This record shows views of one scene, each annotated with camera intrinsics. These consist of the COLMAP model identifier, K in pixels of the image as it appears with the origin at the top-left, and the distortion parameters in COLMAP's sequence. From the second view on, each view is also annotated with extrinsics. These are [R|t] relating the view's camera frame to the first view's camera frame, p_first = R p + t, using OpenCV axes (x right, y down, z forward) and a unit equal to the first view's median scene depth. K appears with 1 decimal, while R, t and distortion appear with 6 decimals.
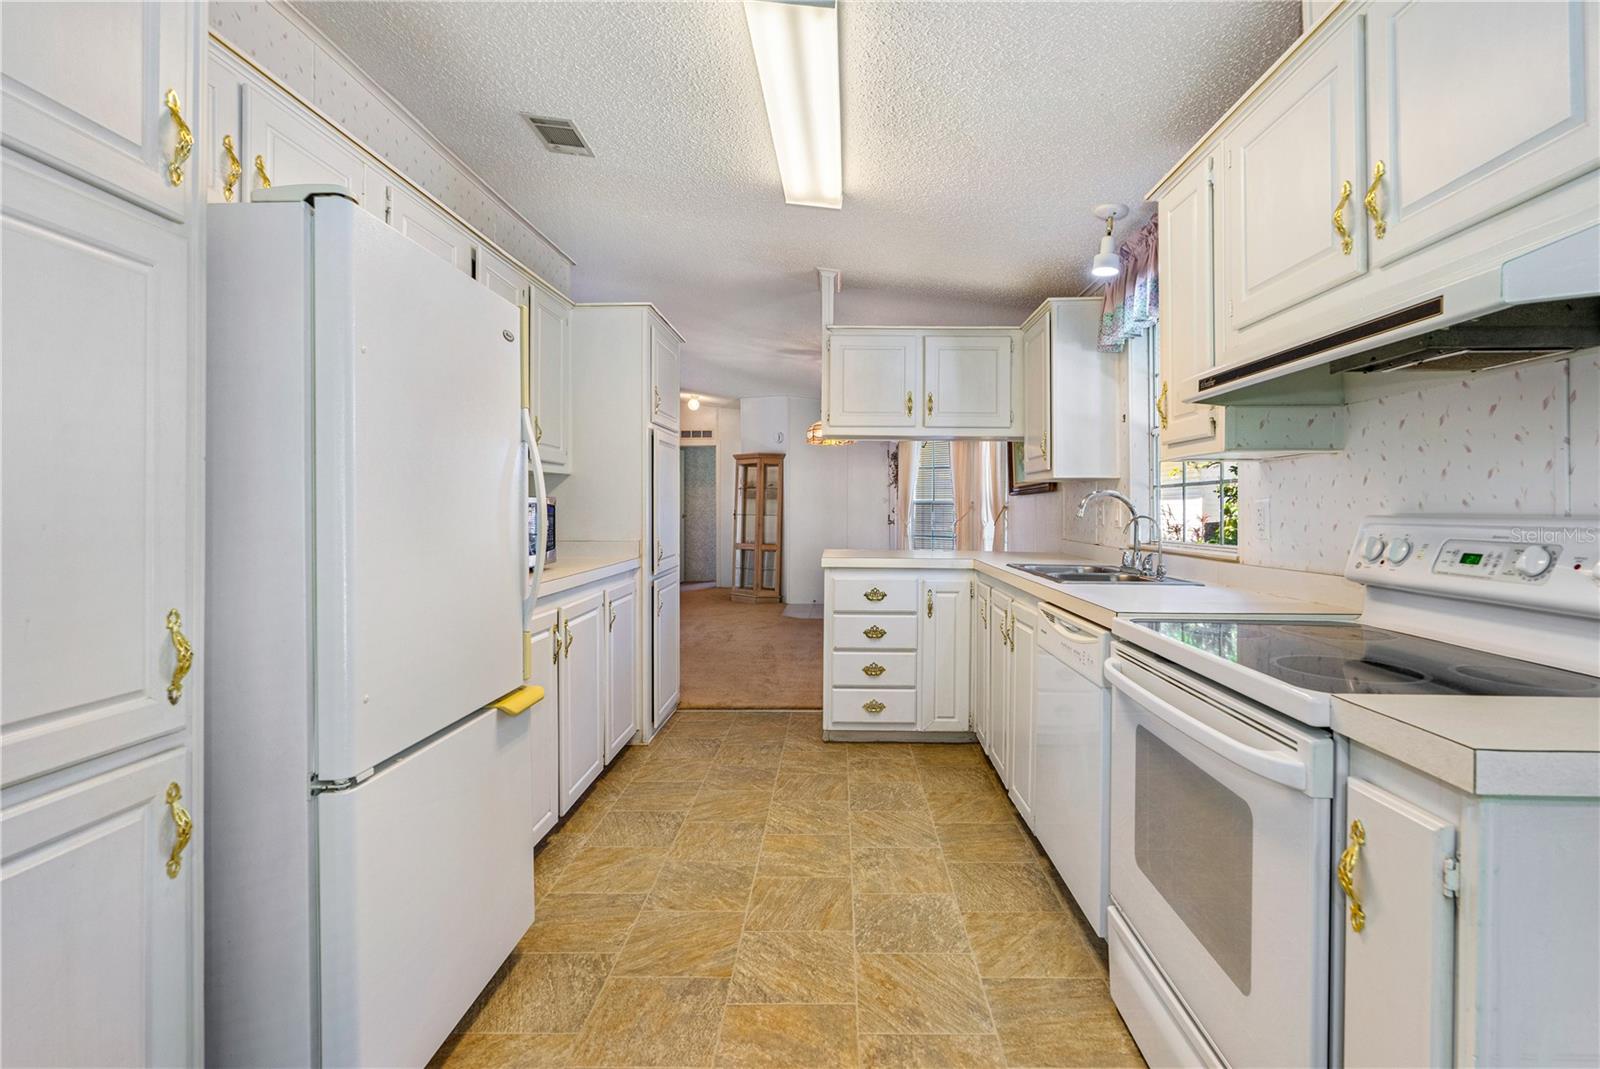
lens RADIAL K [[747.2, 0, 824.4], [0, 747.2, 514.9], [0, 0, 1]] dist [-0.002586, 0.001321]
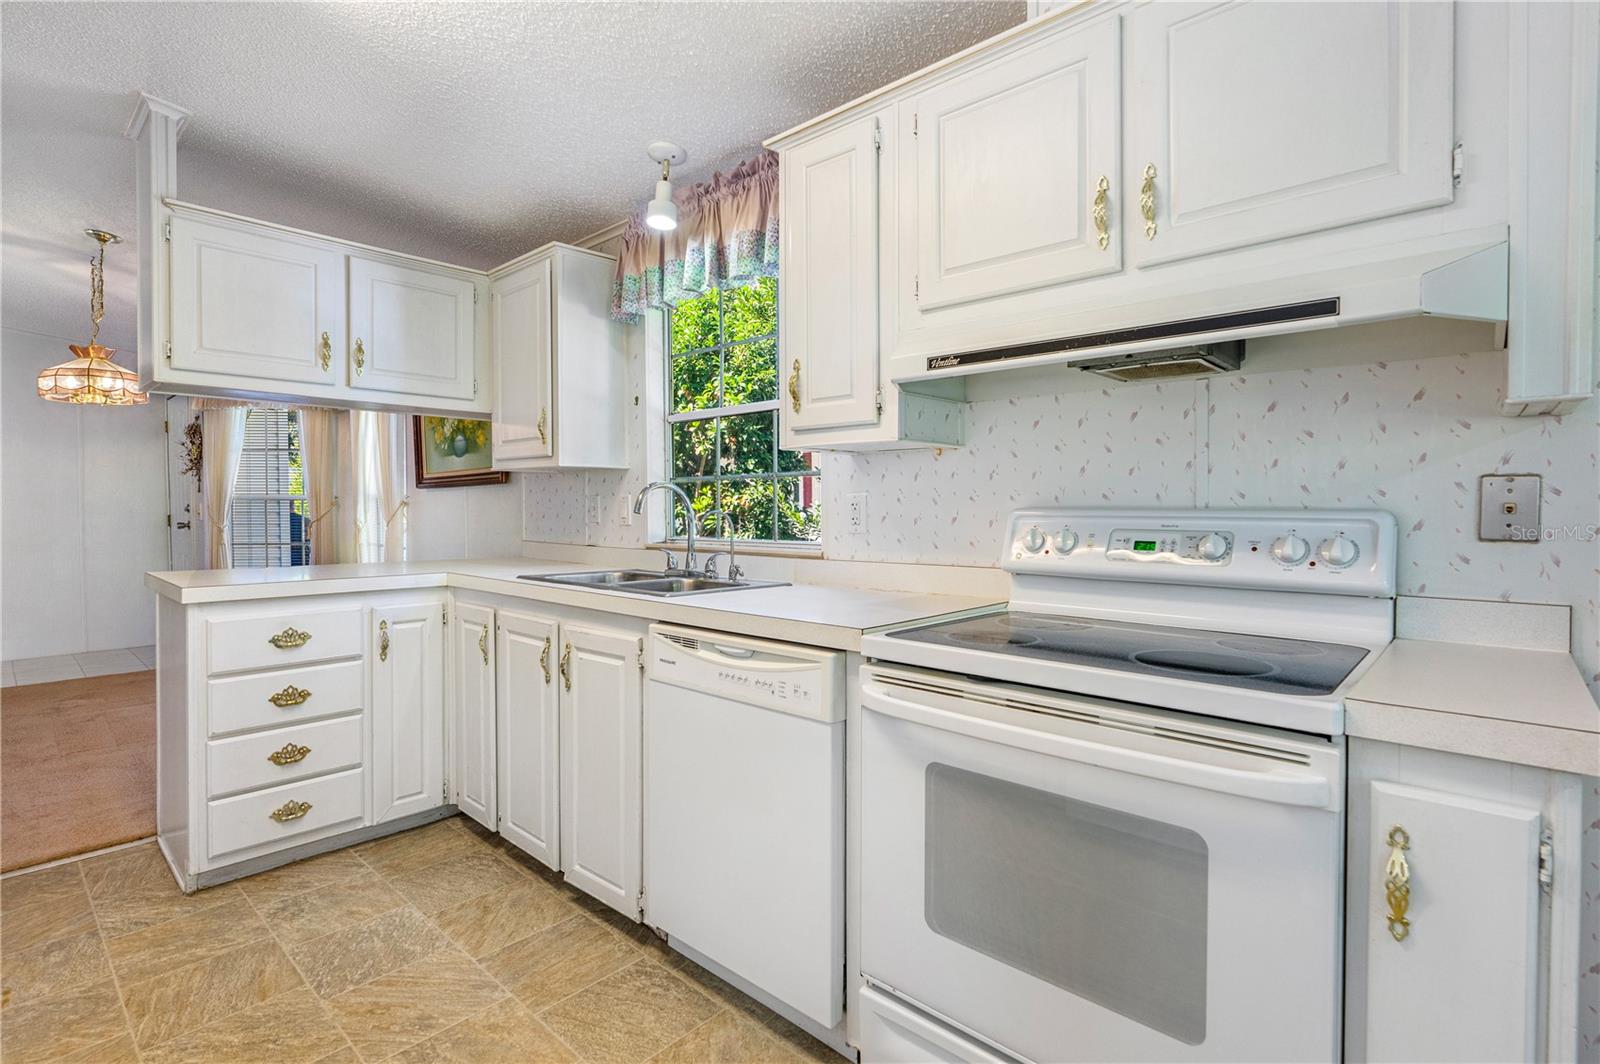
lens RADIAL K [[757.1, 0, 805.2], [0, 757.1, 521.4], [0, 0, 1]] dist [-0.013986, 0.006710]
pose [[0.656653, -0.020057, 0.753926, -0.161333], [0.009749, 0.999789, 0.018107, -0.001807], [-0.754130, -0.004540, 0.656710, 0.301773]]
